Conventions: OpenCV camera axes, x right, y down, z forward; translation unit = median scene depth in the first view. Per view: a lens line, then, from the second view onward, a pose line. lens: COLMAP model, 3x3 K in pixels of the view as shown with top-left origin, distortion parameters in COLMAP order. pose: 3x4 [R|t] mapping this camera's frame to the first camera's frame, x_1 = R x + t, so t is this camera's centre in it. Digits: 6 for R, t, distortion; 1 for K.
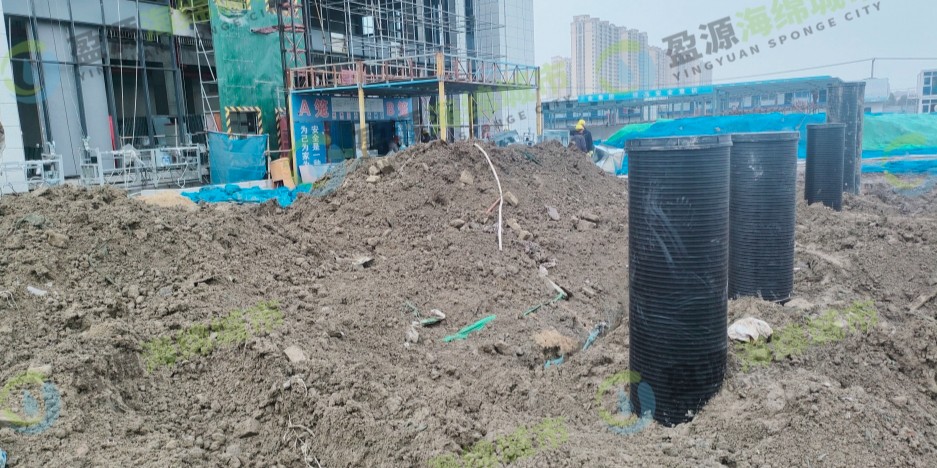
lens RADIAL K [[698.8, 0, 455.3], [0, 698.8, 237.1], [0, 0, 1]] dist [0.073078, -0.069488]
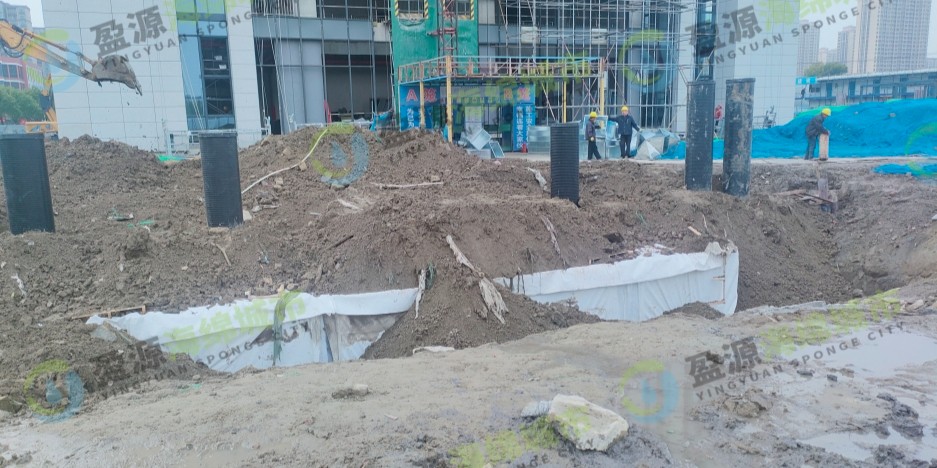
lens RADIAL K [[683.5, 0, 464.8], [0, 683.5, 233.9], [0, 0, 1]] dist [0.064489, -0.068467]
pose [[0.806527, 0.124698, -0.577897, 1.385821], [-0.098471, 0.992183, 0.076663, -0.062900], [0.582939, -0.004924, 0.812501, -0.032404]]
